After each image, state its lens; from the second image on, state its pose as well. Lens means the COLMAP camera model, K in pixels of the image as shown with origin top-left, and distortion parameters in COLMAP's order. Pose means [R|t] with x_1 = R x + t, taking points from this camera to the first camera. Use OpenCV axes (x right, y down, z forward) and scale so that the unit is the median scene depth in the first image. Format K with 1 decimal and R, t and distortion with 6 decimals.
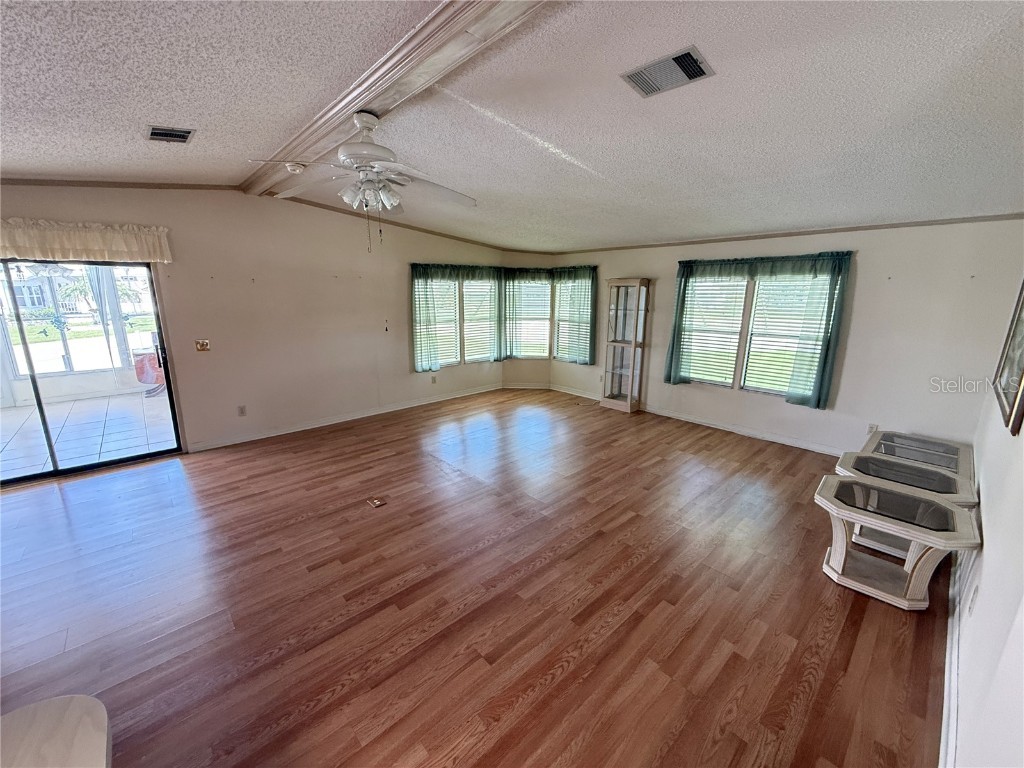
lens RADIAL K [[408.3, 0, 508.2], [0, 408.3, 383.6], [0, 0, 1]] dist [0.001989, 0.000352]
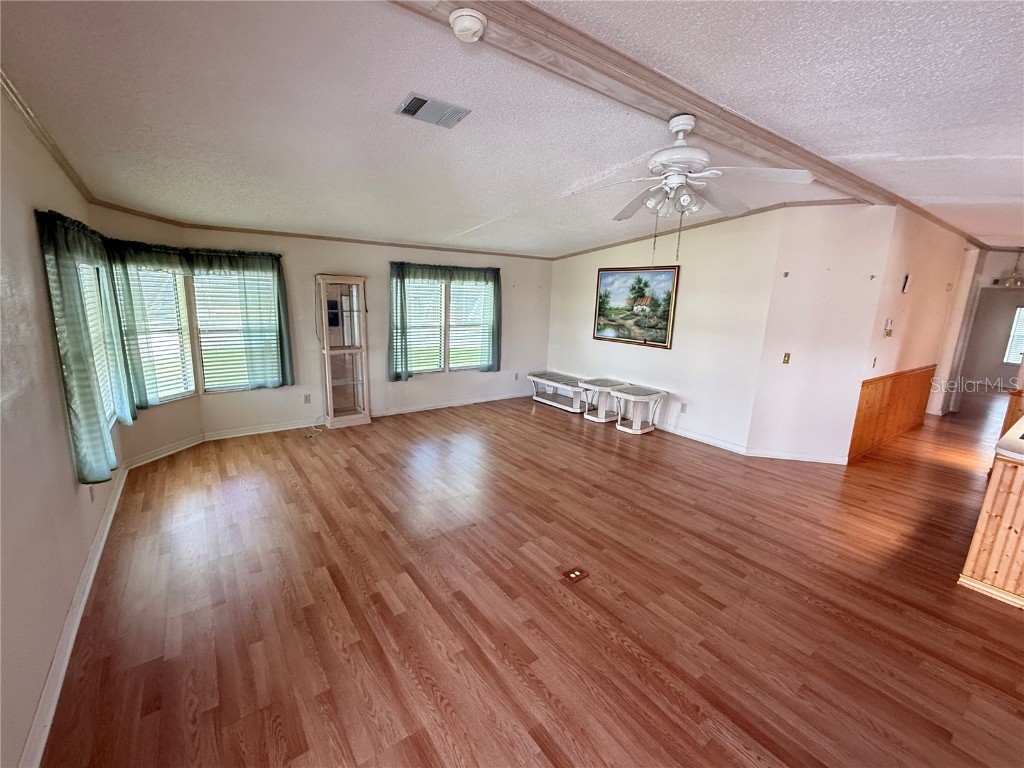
lens RADIAL K [[440.9, 0, 508.6], [0, 440.9, 383.0], [0, 0, 1]] dist [0.001461, 0.000081]
pose [[0.110959, -0.197564, 0.973990, -0.769432], [0.193423, 0.965594, 0.173826, -0.159106], [-0.974821, 0.169104, 0.145355, 0.682030]]
